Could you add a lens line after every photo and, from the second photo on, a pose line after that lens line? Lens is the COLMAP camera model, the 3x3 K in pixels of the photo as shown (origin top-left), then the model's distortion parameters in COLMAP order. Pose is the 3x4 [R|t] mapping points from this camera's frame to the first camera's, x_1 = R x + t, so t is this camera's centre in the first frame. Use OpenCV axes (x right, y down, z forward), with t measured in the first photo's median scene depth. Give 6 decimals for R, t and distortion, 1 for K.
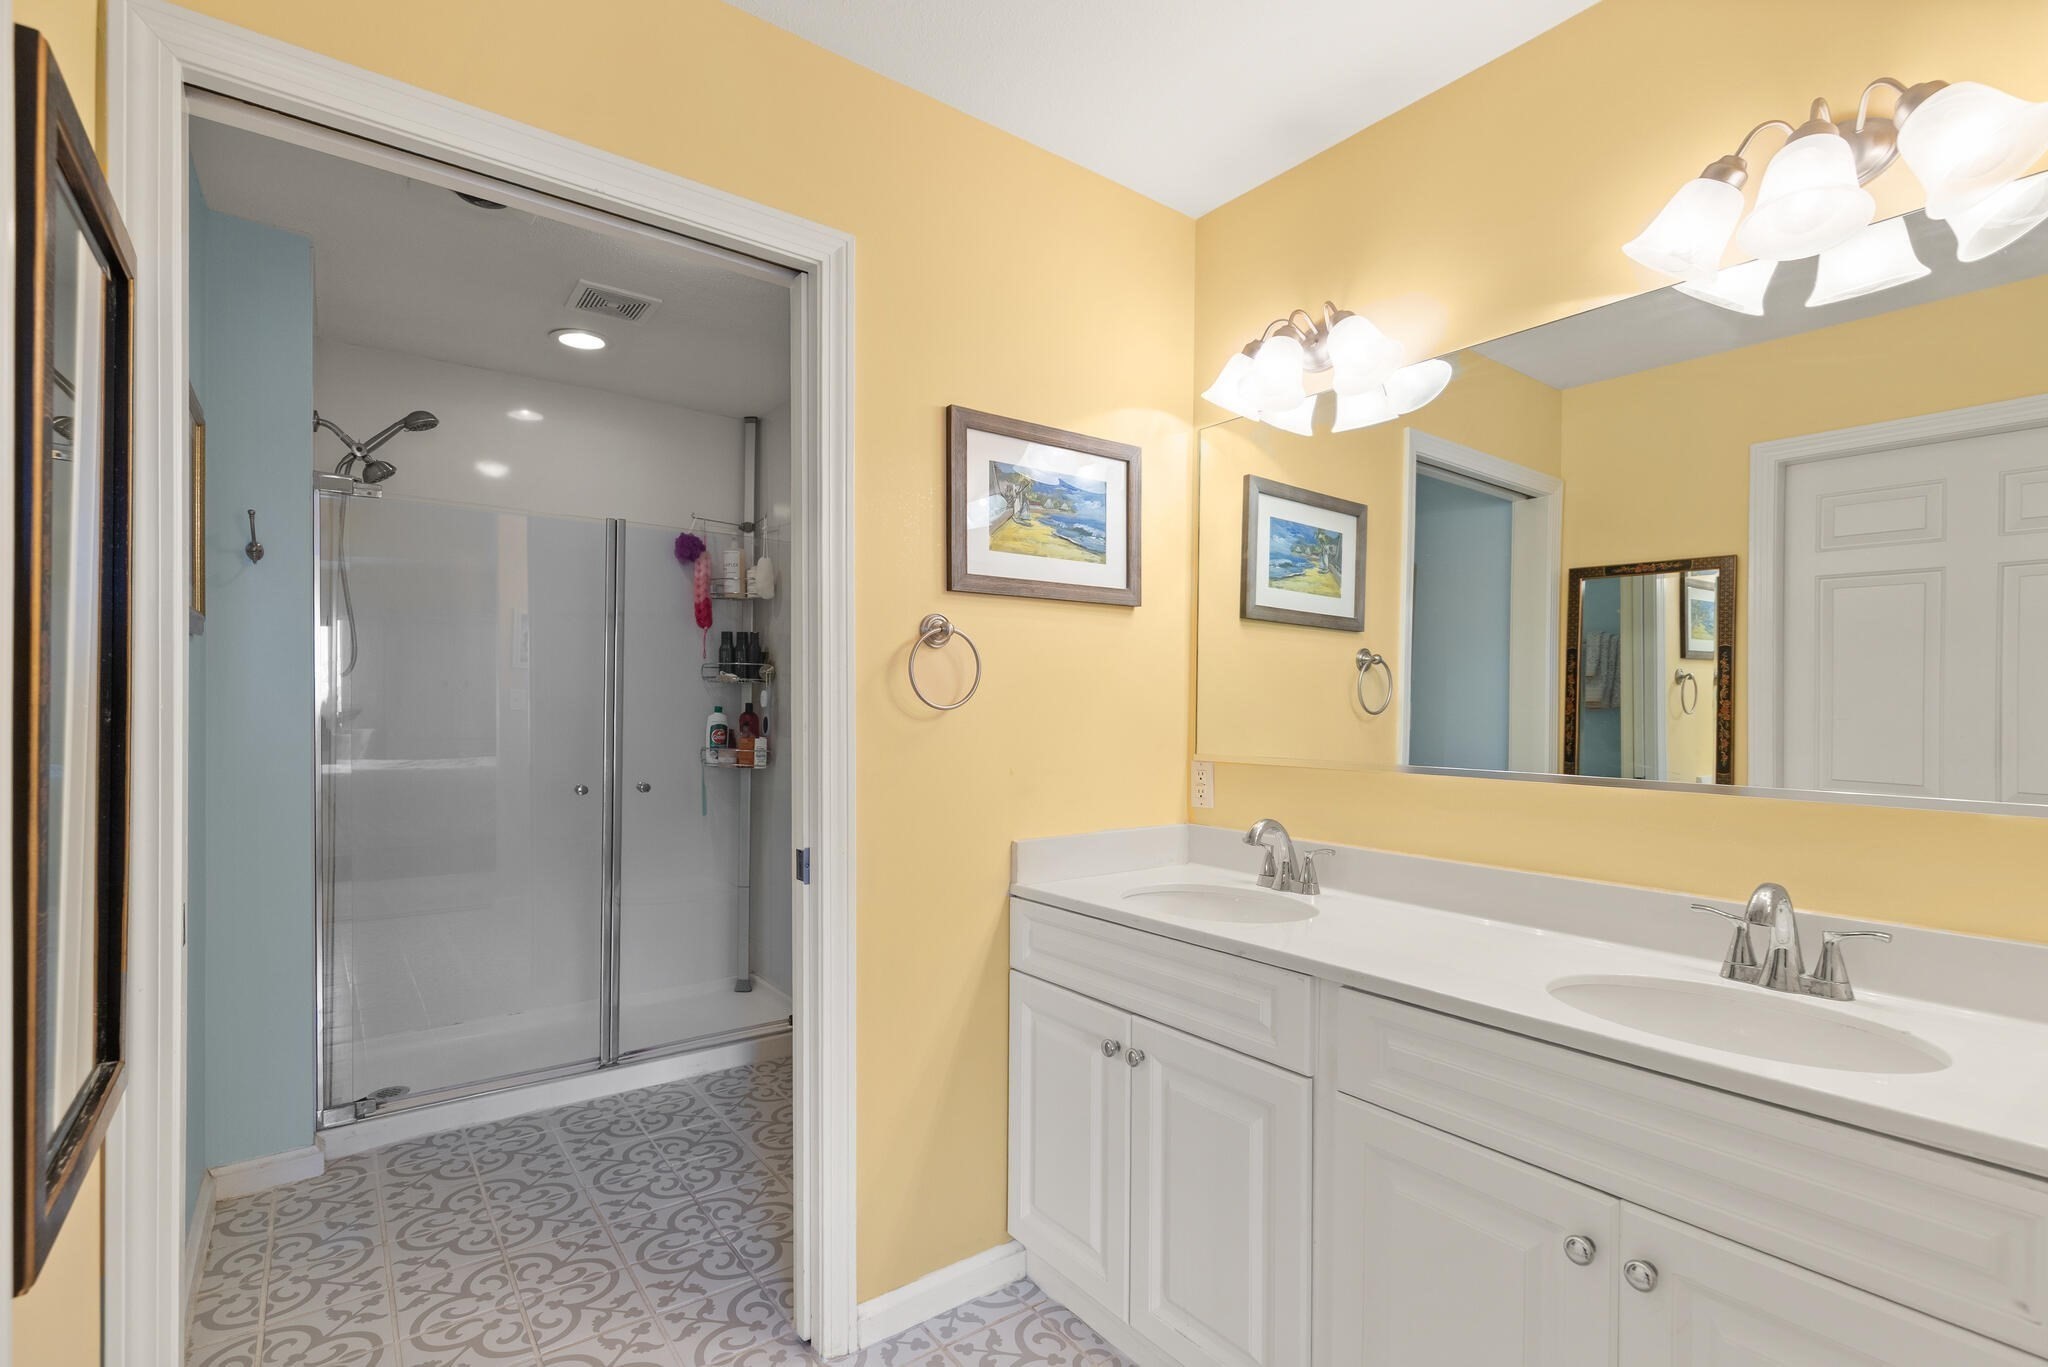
lens RADIAL K [[929.7, 0, 1021.2], [0, 929.7, 700.7], [0, 0, 1]] dist [0.012768, -0.001325]
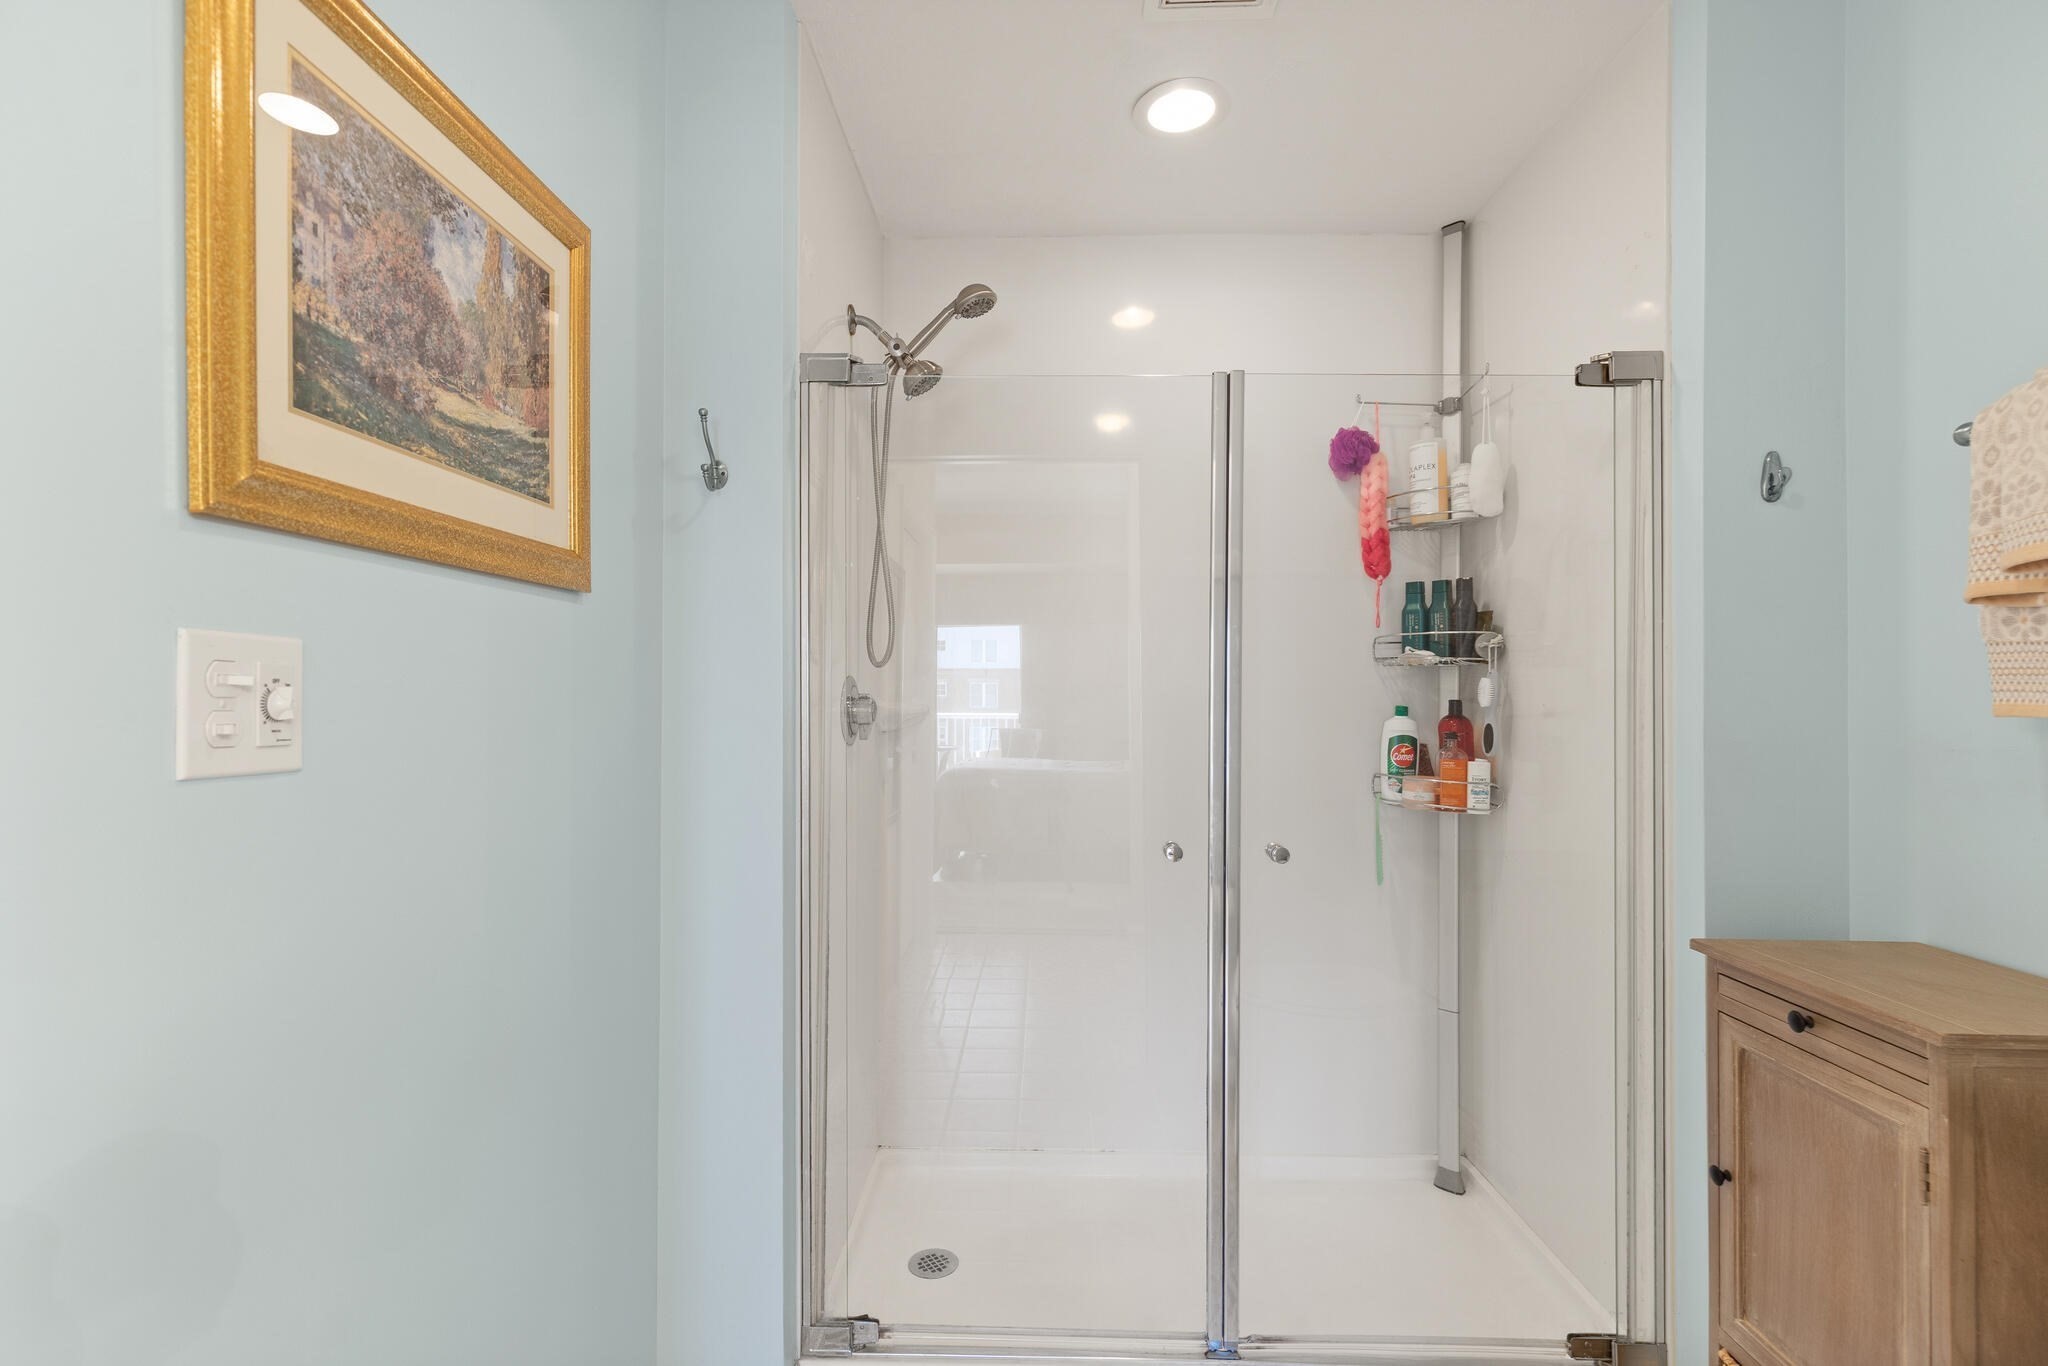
lens RADIAL K [[929.7, 0, 1021.2], [0, 929.7, 700.2], [0, 0, 1]] dist [0.012768, -0.001325]
pose [[0.782757, -0.006008, -0.622299, -0.142455], [0.005114, 0.999982, -0.003221, 0.003246], [0.622307, -0.000661, 0.782773, 0.373688]]
